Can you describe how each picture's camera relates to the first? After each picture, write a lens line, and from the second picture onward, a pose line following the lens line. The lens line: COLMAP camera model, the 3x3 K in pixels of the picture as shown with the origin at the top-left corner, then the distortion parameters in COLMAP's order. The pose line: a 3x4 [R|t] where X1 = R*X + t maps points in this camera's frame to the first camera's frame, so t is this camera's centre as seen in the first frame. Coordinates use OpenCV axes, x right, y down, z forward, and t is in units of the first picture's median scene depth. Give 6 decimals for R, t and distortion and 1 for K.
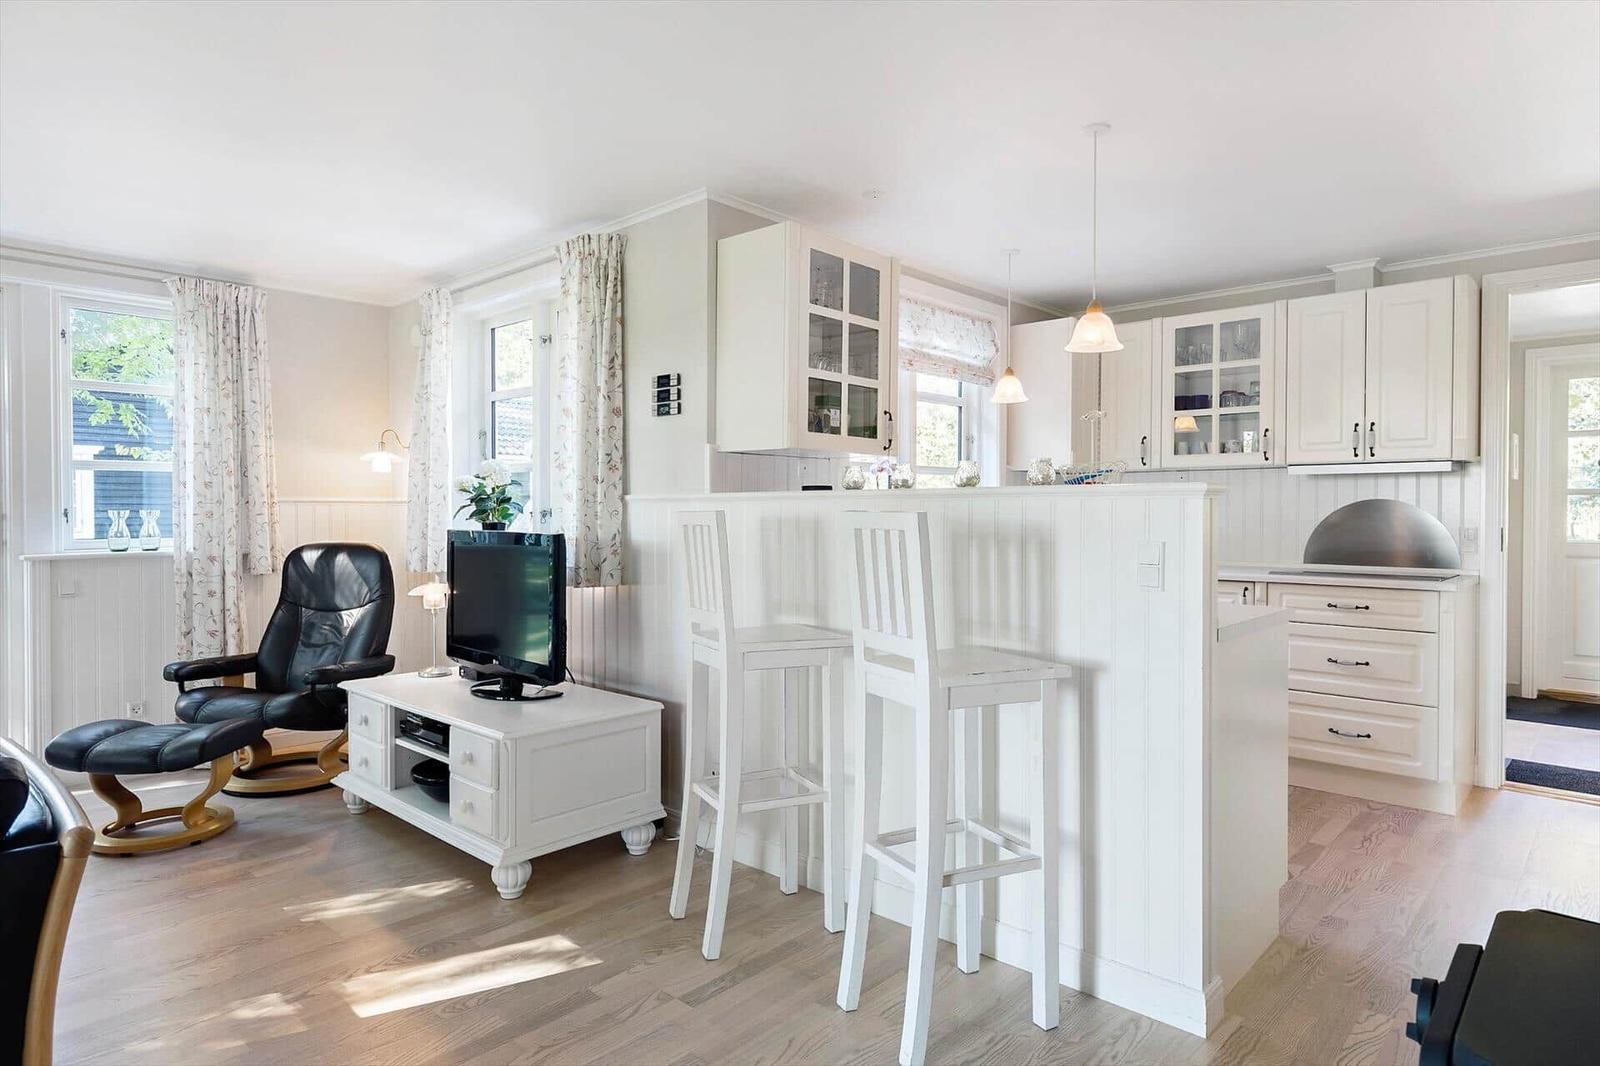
lens RADIAL K [[908.1, 0, 802.5], [0, 908.1, 519.6], [0, 0, 1]] dist [0.005414, 0.000772]
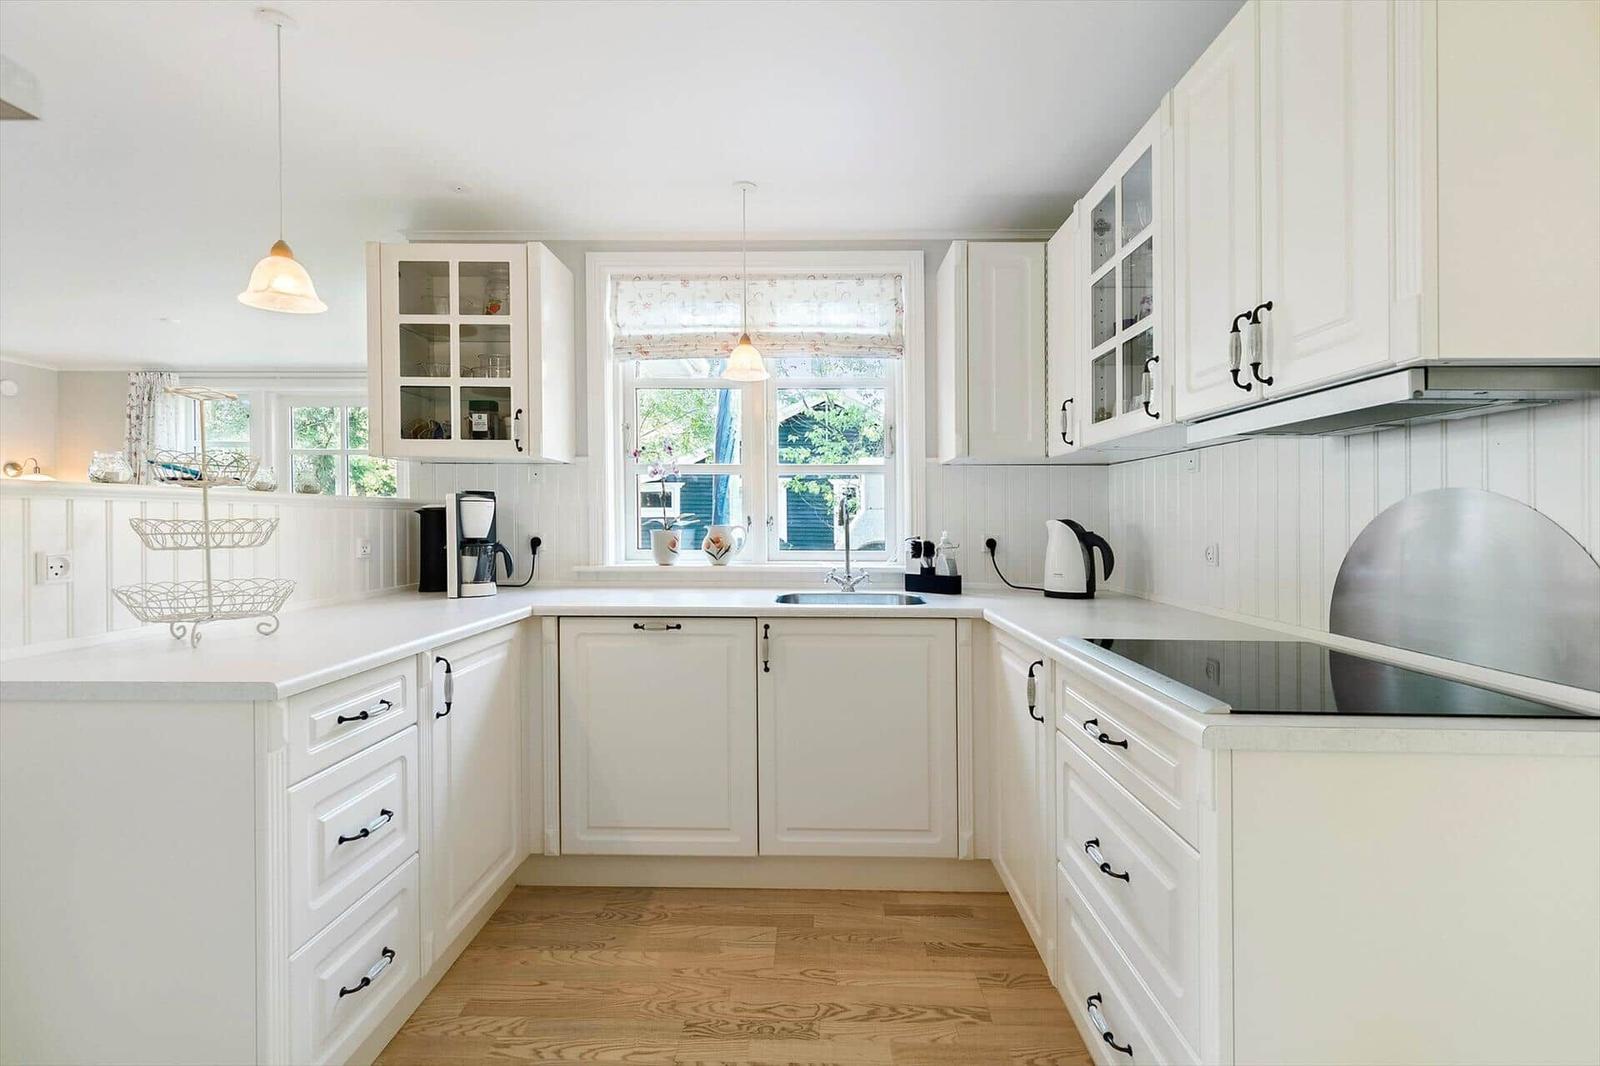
lens RADIAL K [[727.0, 0, 800.0], [0, 727.0, 533.0], [0, 0, 1]] dist [0.001654, 0.000435]
pose [[0.662165, 0.015884, -0.749189, 0.705699], [-0.012338, 0.999871, 0.010293, -0.000455], [0.749256, 0.002428, 0.662276, 0.587437]]
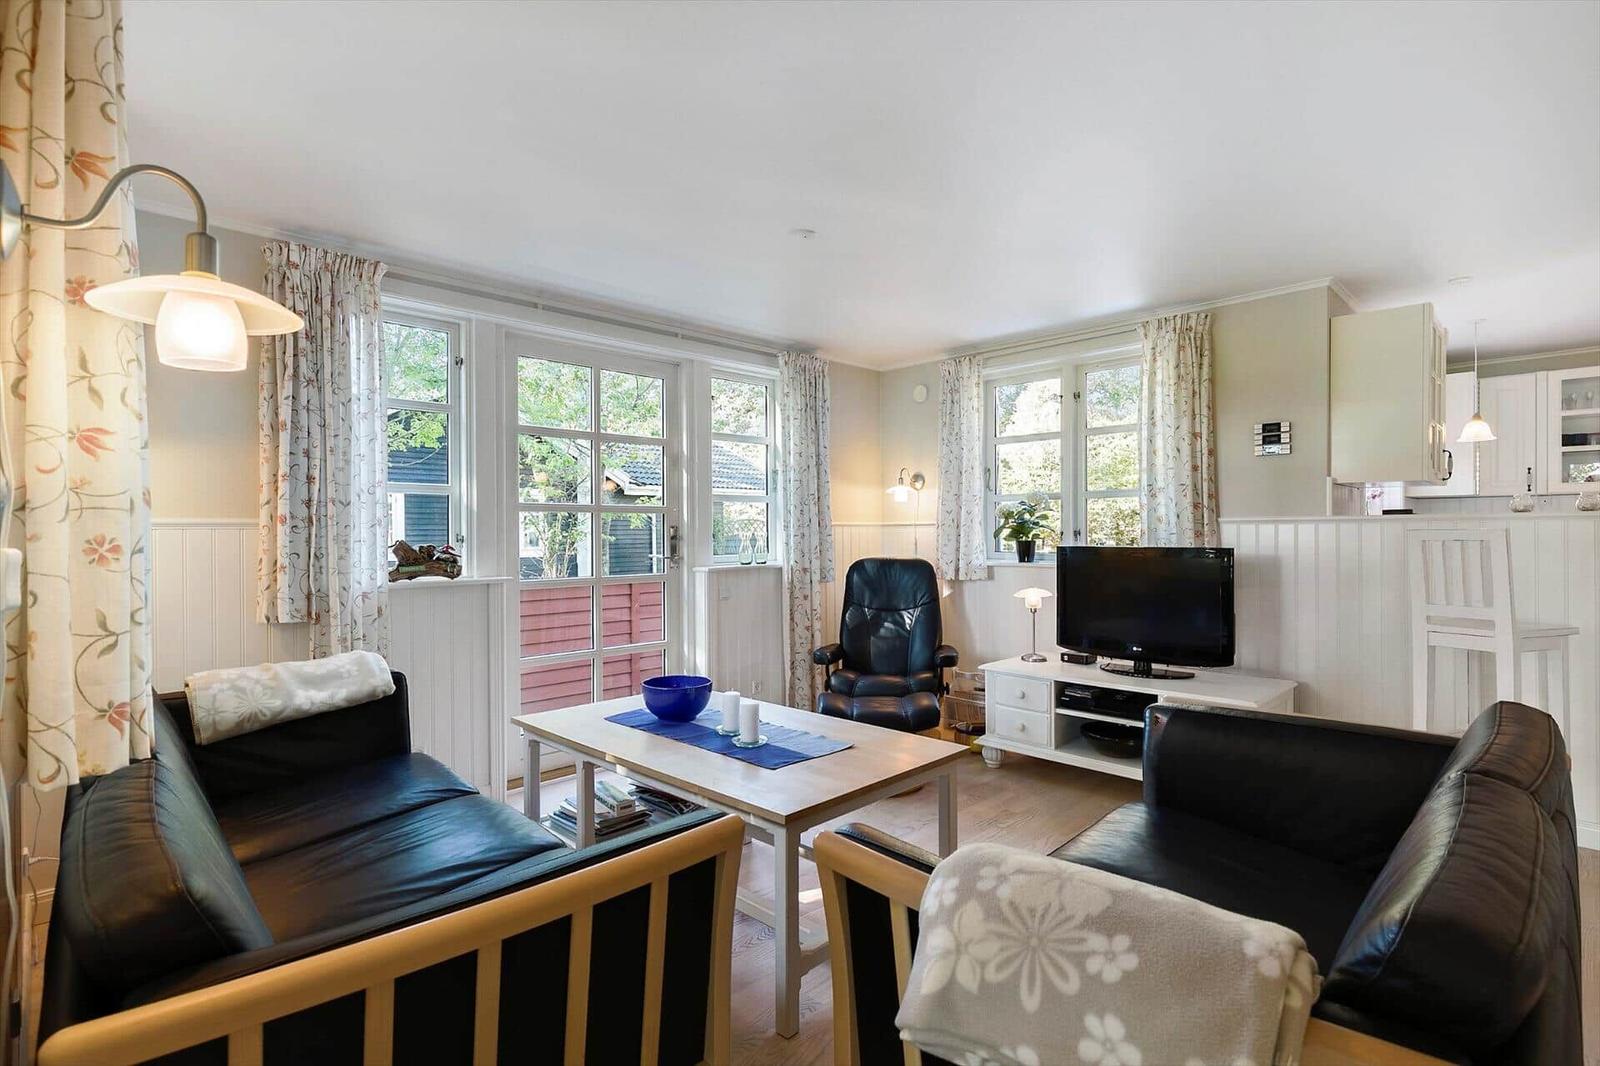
lens RADIAL K [[763.0, 0, 800.0], [0, 763.0, 533.0], [0, 0, 1]] dist [0.000075, 0.000113]
pose [[0.998274, -0.004749, -0.058528, -0.591557], [0.004226, 0.999950, -0.009058, 0.000525], [0.058568, 0.008795, 0.998245, -0.077378]]
